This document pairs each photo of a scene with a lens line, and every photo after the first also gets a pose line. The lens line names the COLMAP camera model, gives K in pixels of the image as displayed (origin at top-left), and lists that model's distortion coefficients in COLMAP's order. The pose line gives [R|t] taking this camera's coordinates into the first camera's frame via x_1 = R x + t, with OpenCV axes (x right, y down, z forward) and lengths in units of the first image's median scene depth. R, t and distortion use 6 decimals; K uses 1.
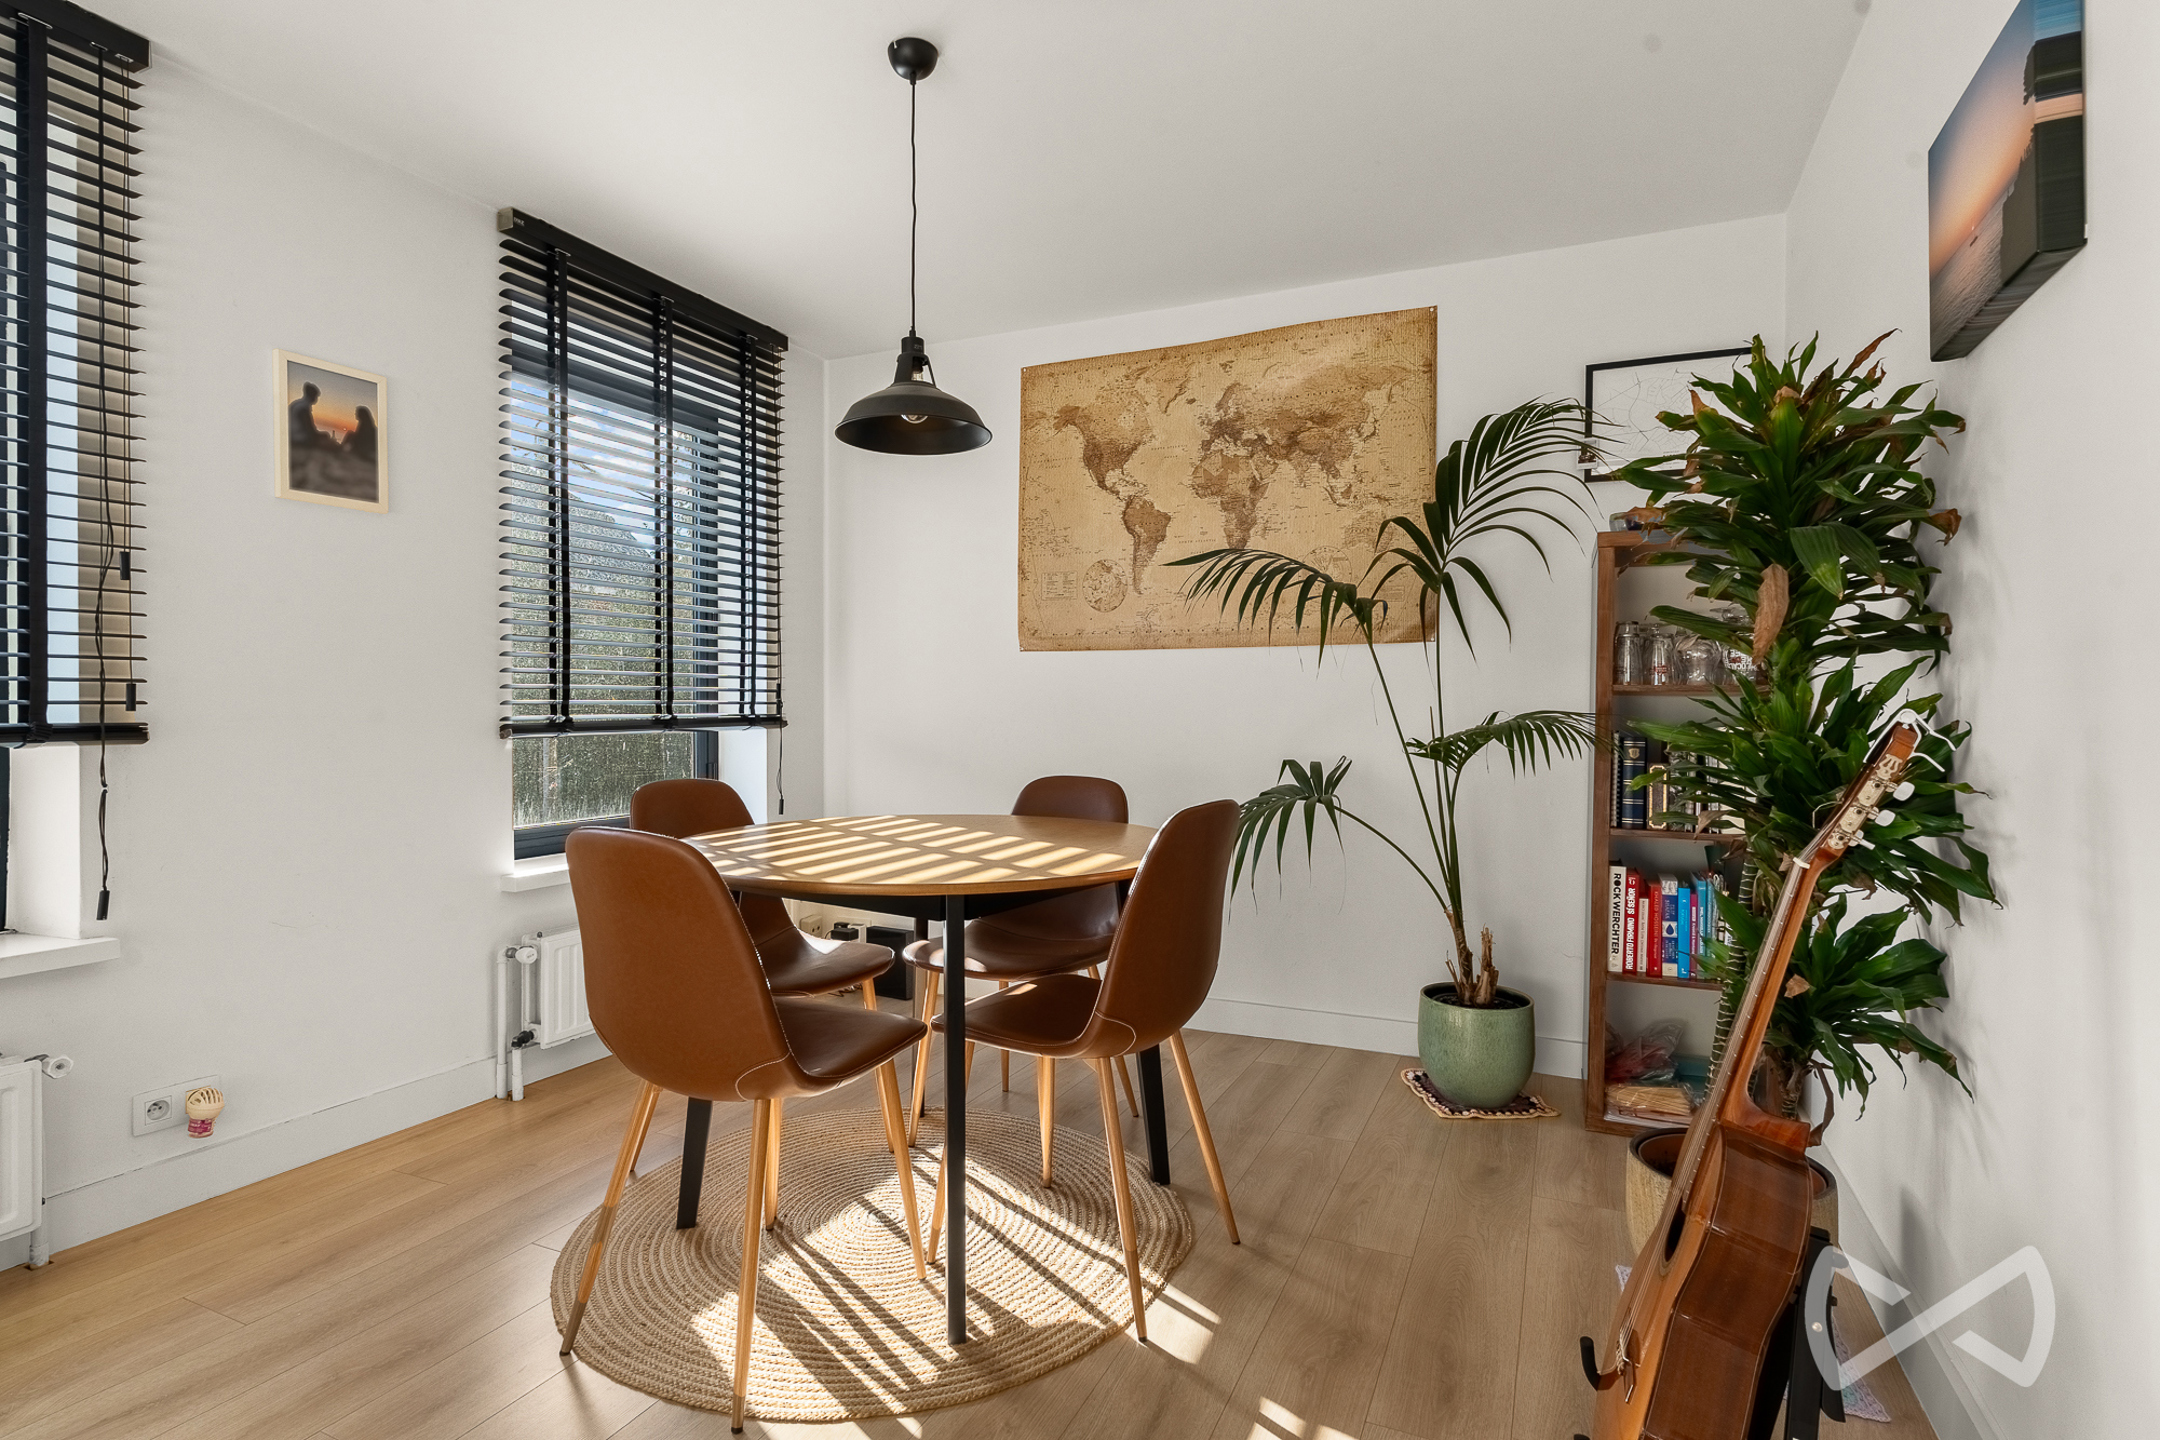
lens RADIAL K [[1077.1, 0, 1077.3], [0, 1077.1, 719.1], [0, 0, 1]] dist [-0.015764, -0.000159]
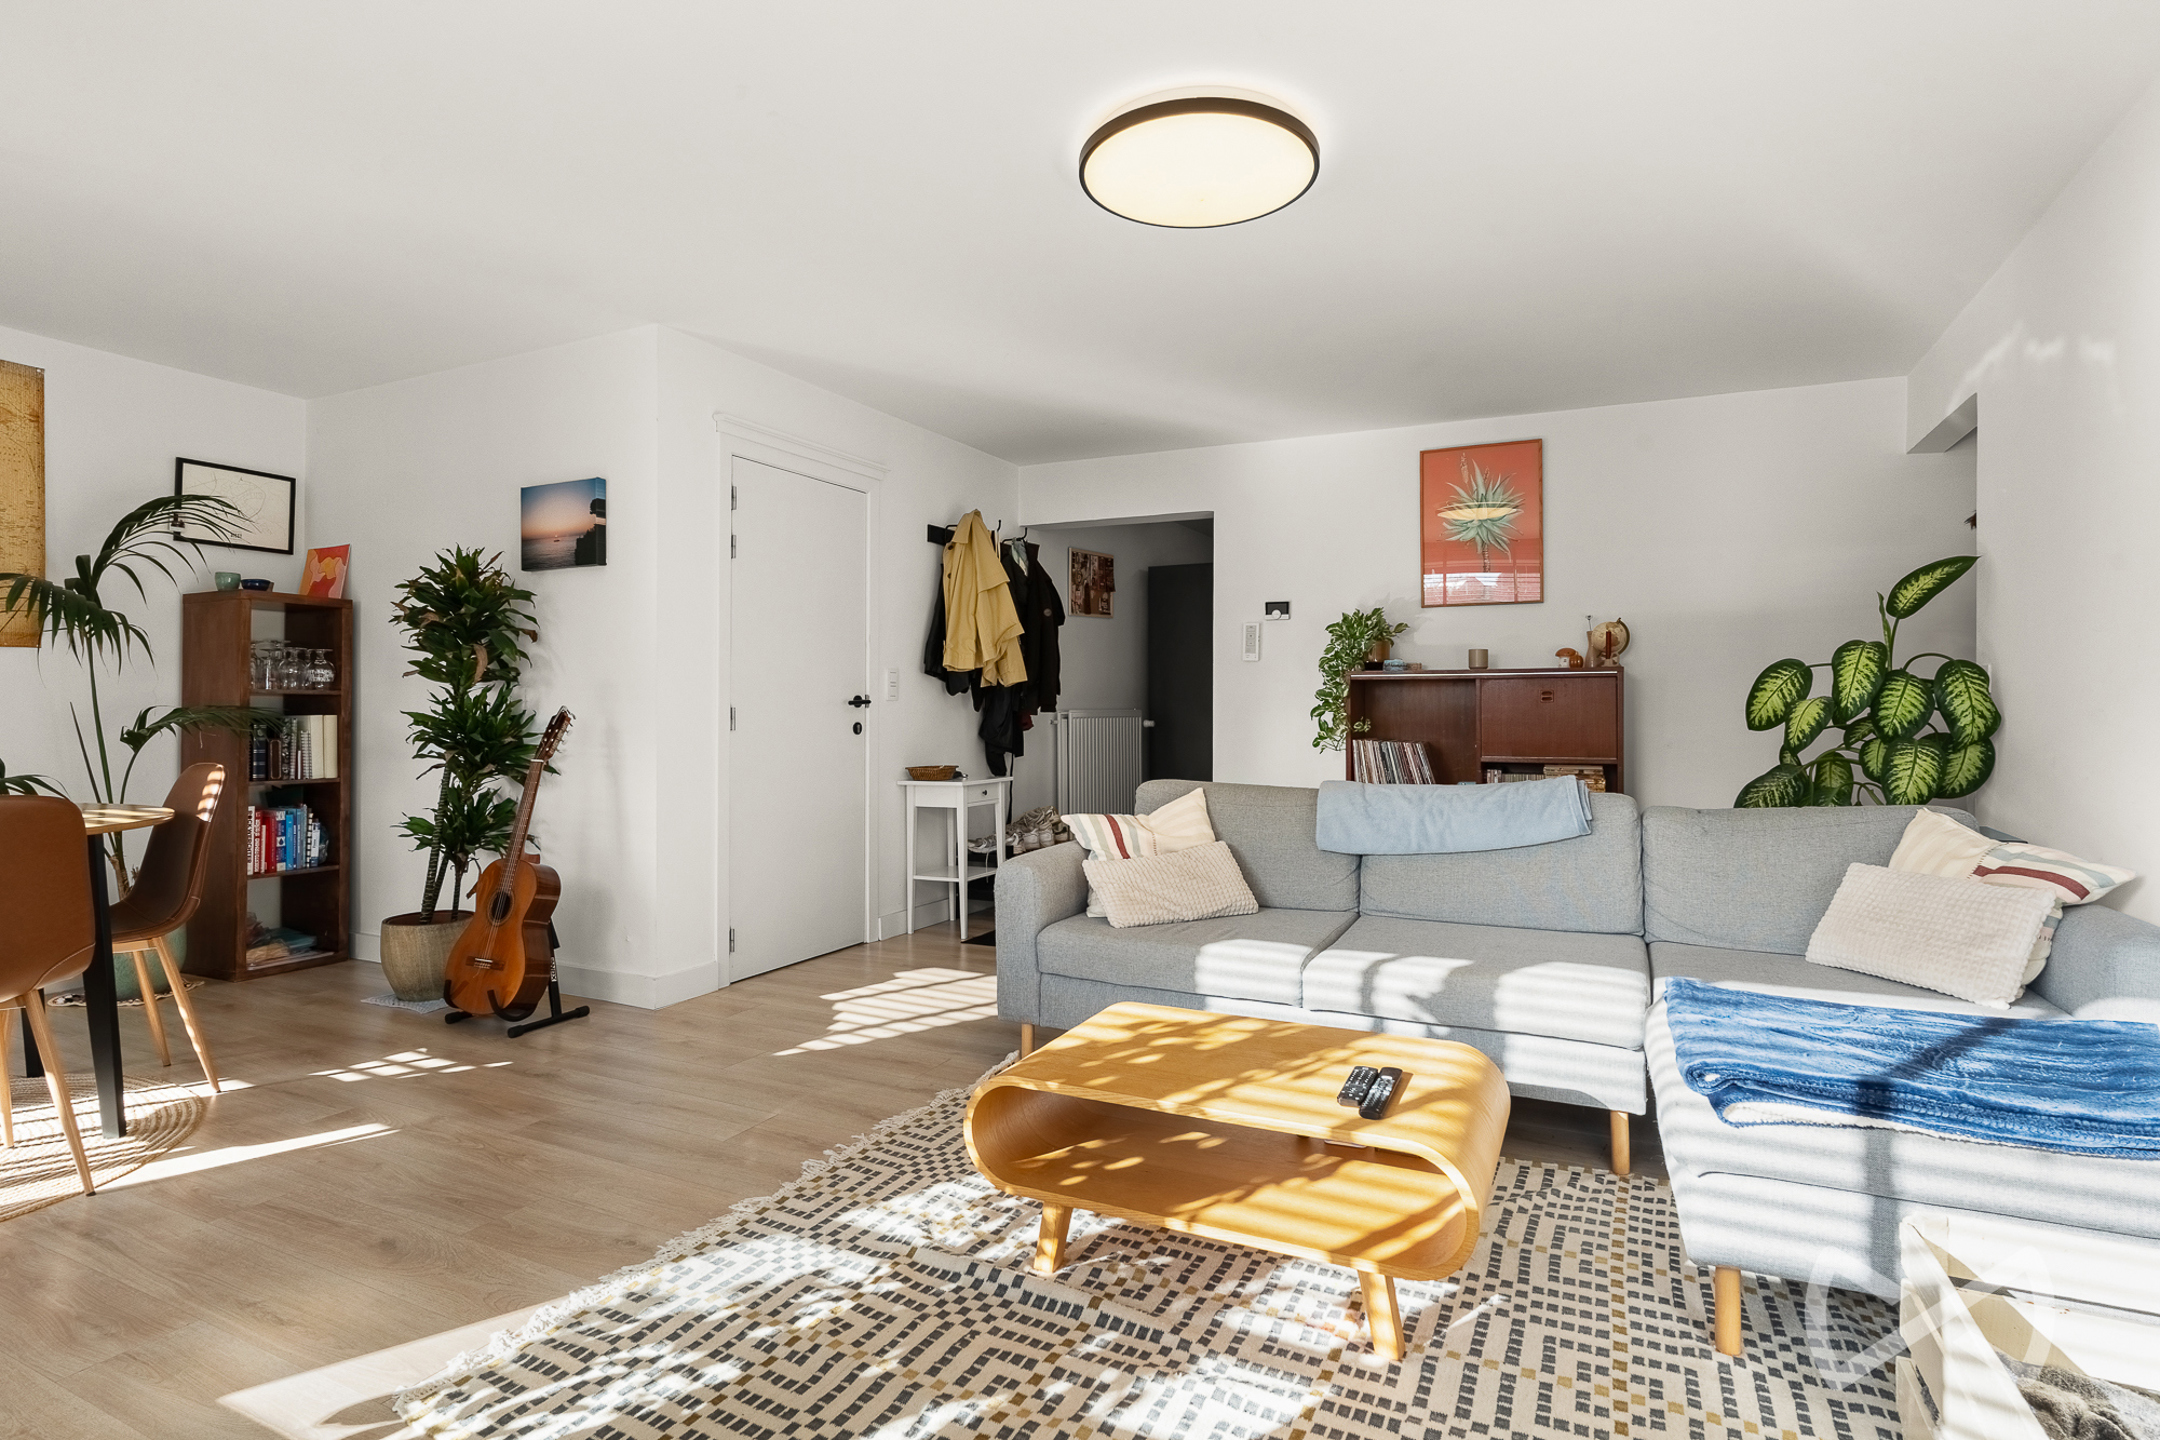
lens RADIAL K [[1077.1, 0, 1078.0], [0, 1077.1, 706.7], [0, 0, 1]] dist [-0.015764, -0.000159]
pose [[0.027314, -0.002432, 0.999624, -1.013748], [0.001656, 0.999996, 0.002387, -0.007661], [-0.999626, 0.001590, 0.027318, -0.239223]]
